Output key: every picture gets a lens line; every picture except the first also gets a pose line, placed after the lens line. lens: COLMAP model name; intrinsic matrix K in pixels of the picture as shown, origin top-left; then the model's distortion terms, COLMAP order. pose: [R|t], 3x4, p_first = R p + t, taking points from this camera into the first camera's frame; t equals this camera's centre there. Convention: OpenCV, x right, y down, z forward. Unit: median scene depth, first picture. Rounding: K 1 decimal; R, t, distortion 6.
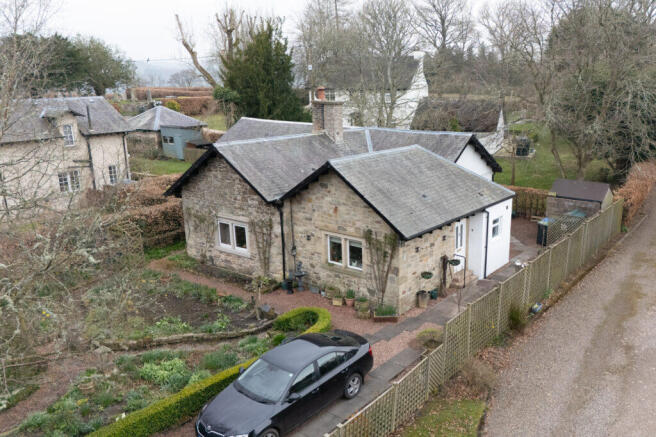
lens RADIAL K [[565.9, 0, 394.4], [0, 565.9, 217.0], [0, 0, 1]] dist [0.086036, -0.081793]
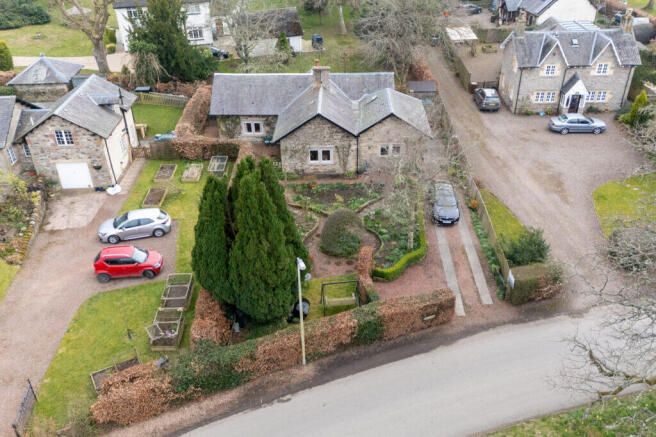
lens RADIAL K [[568.2, 0, 328.0], [0, 568.2, 218.5], [0, 0, 1]] dist [0.128706, -0.201373]
pose [[0.825578, -0.307920, 0.472871, -1.327434], [0.154276, 0.929234, 0.335743, -0.442715], [-0.542789, -0.204230, 0.814659, -0.680254]]
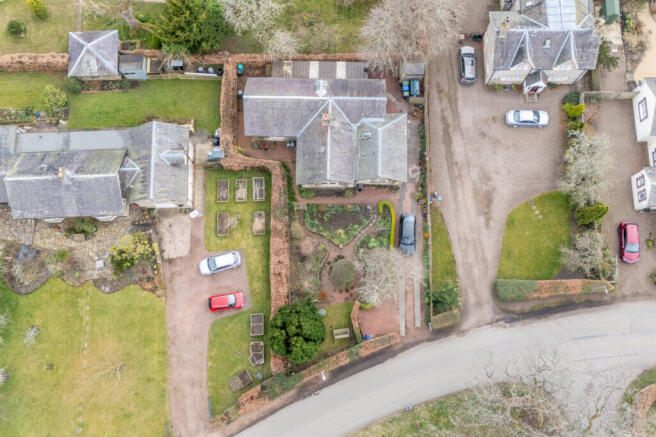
lens RADIAL K [[568.2, 0, 328.0], [0, 568.2, 218.5], [0, 0, 1]] dist [0.128706, -0.201373]
pose [[0.823806, -0.554605, 0.117291, -0.754001], [0.161217, 0.427584, 0.889483, -2.521201], [-0.543464, -0.713852, 0.441658, -0.369015]]
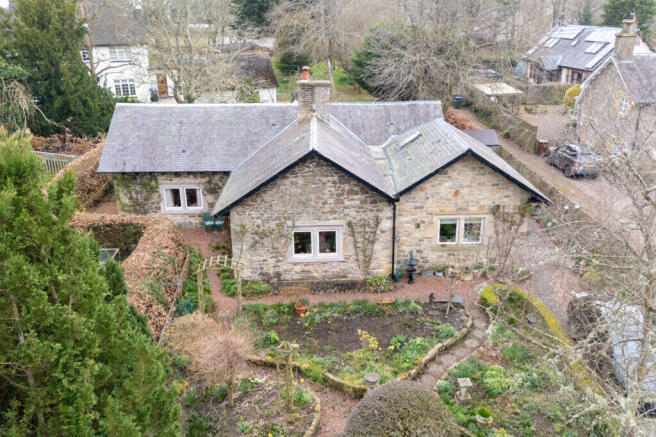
lens RADIAL K [[568.2, 0, 328.0], [0, 568.2, 218.5], [0, 0, 1]] dist [0.128706, -0.201373]
pose [[0.799357, -0.218067, 0.559889, -0.824983], [0.157389, 0.975273, 0.155147, -0.154903], [-0.579877, -0.035897, 0.813913, 0.256935]]
